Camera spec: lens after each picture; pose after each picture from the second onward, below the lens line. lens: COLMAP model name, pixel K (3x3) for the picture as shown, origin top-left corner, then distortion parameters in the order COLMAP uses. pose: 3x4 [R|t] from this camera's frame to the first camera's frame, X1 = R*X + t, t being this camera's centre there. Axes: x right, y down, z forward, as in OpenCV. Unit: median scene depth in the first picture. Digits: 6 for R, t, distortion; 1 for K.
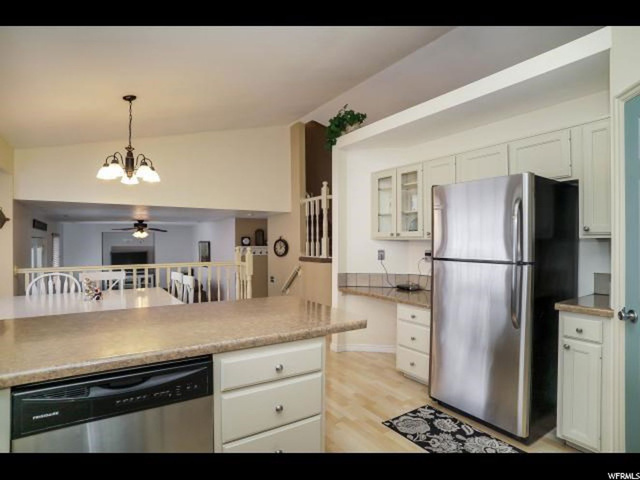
lens RADIAL K [[339.5, 0, 321.5], [0, 339.5, 249.0], [0, 0, 1]] dist [-0.057725, 0.000185]
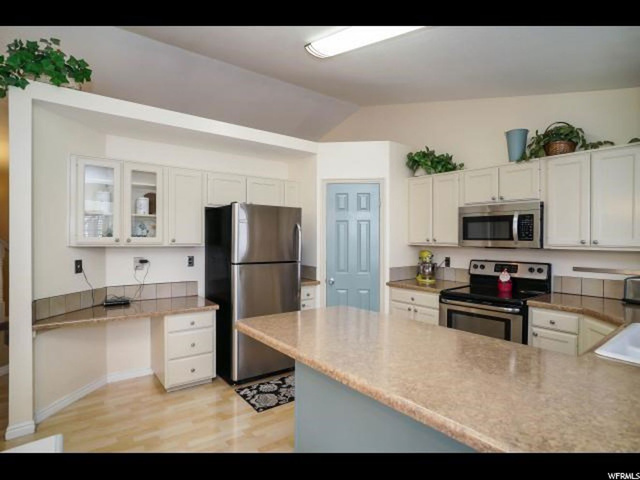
lens RADIAL K [[333.8, 0, 318.6], [0, 333.8, 239.6], [0, 0, 1]] dist [-0.071247, 0.031067]
pose [[-0.068215, -0.004237, 0.997662, -0.832223], [0.011985, 0.999915, 0.005066, -0.057578], [-0.997599, 0.012303, -0.068159, 0.773404]]
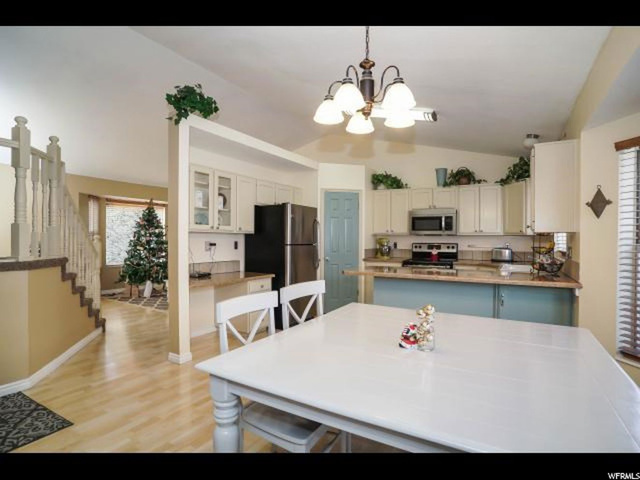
lens RADIAL K [[333.8, 0, 318.6], [0, 333.8, 239.6], [0, 0, 1]] dist [-0.071247, 0.031067]
pose [[-0.431009, -0.008249, 0.902310, -1.260024], [0.008173, 0.999881, 0.013046, -0.019246], [-0.902310, 0.012998, -0.430891, 1.571770]]
